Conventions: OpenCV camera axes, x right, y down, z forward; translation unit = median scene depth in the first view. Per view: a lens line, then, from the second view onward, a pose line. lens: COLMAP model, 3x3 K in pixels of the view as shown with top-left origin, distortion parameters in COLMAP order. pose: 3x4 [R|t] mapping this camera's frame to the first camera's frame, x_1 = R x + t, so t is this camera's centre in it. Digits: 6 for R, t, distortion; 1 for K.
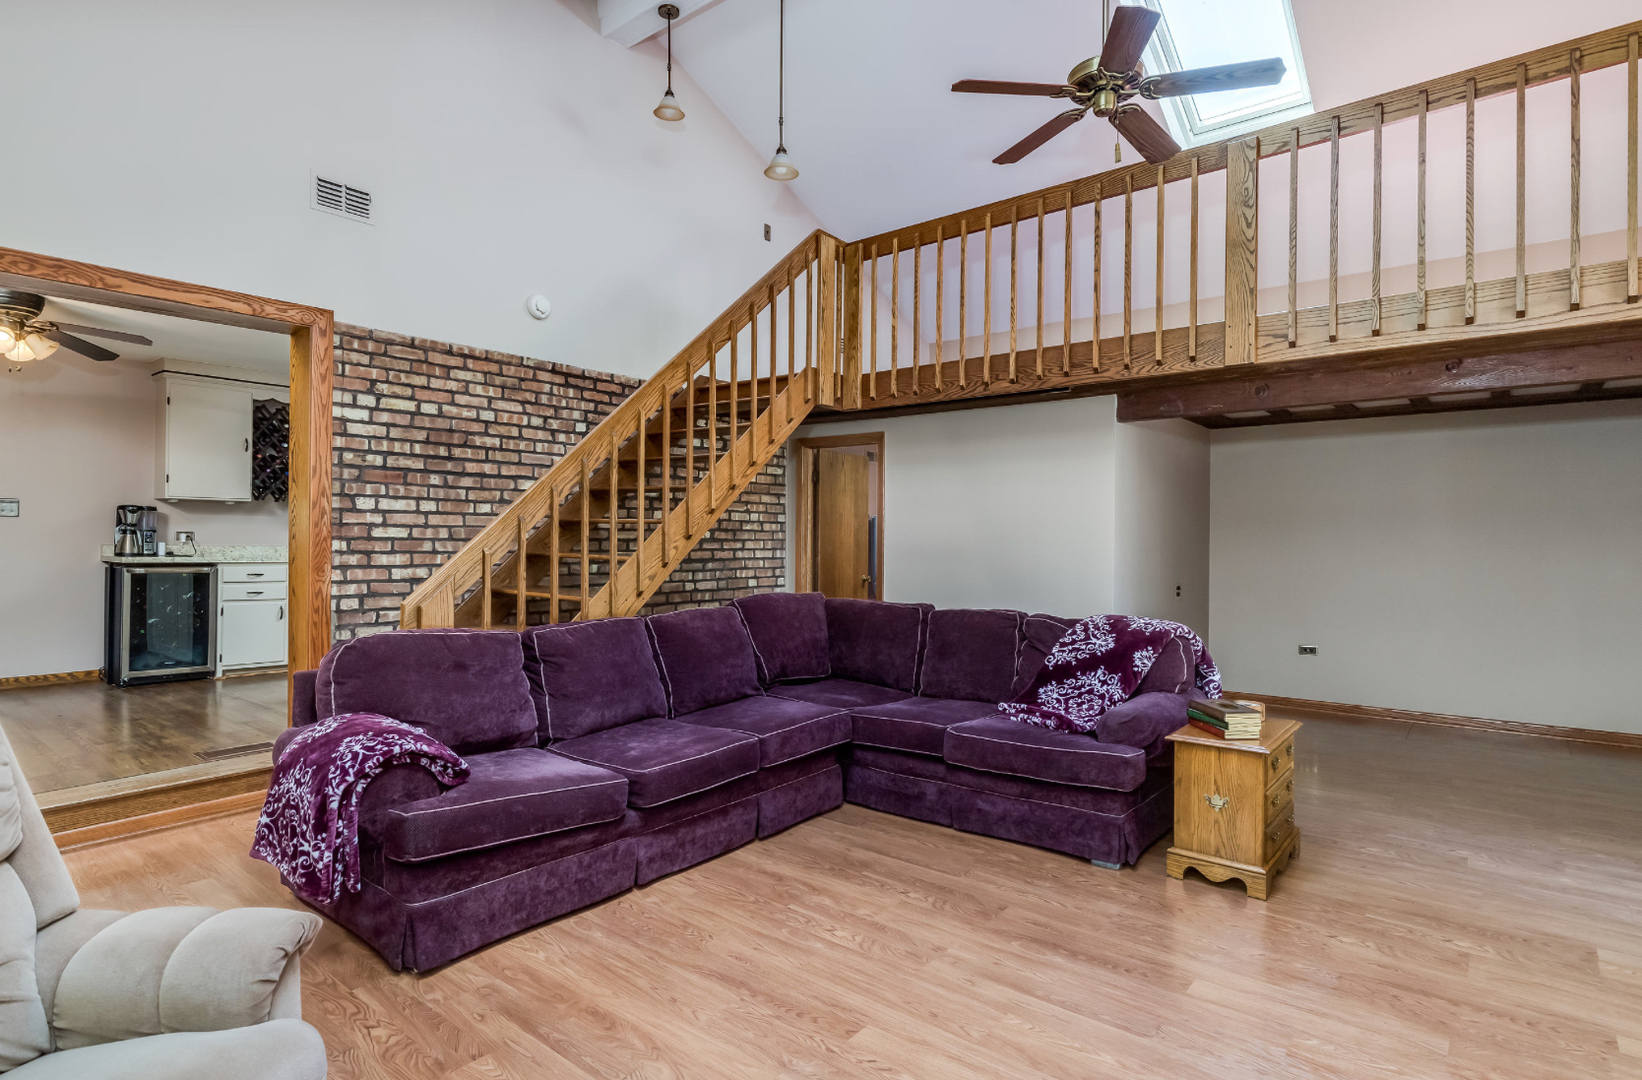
lens RADIAL K [[855.9, 0, 824.9], [0, 855.9, 535.4], [0, 0, 1]] dist [0.002096, -0.000711]
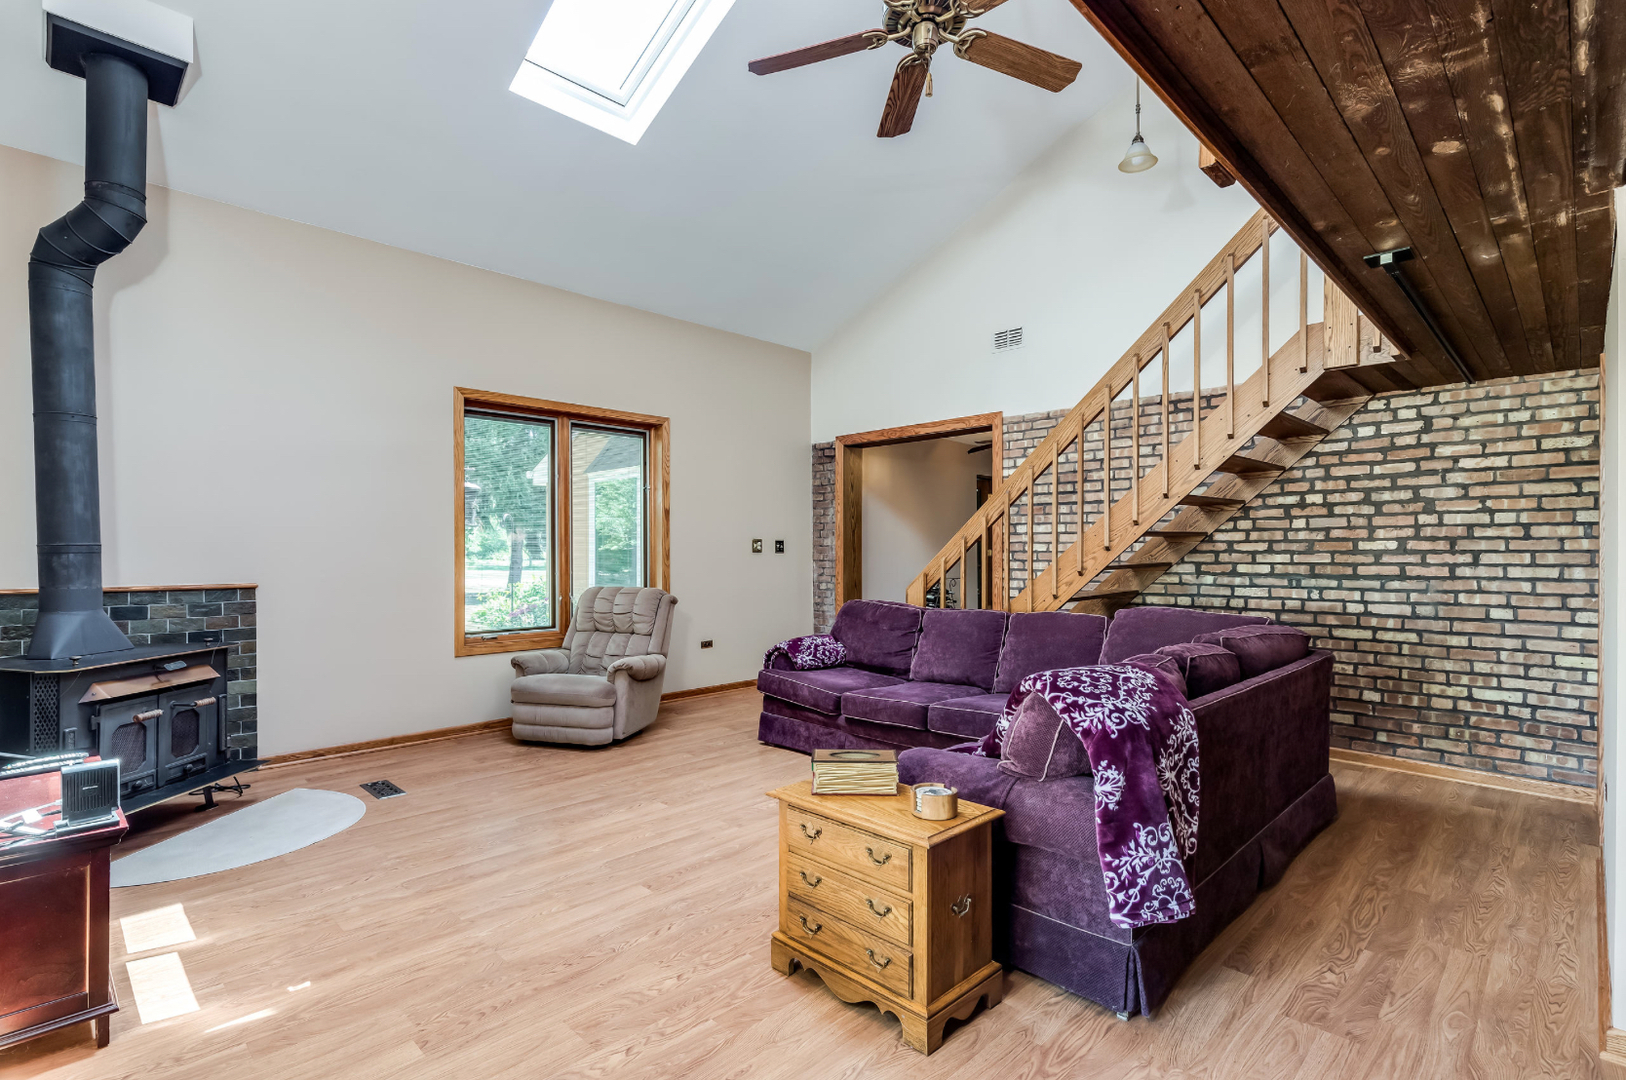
lens RADIAL K [[787.2, 0, 817.7], [0, 787.2, 549.5], [0, 0, 1]] dist [-0.002465, -0.000545]
pose [[-0.121830, -0.007470, -0.992523, 0.820561], [0.004659, 0.999956, -0.008098, 0.008706], [0.992540, -0.005610, -0.121789, 0.724876]]
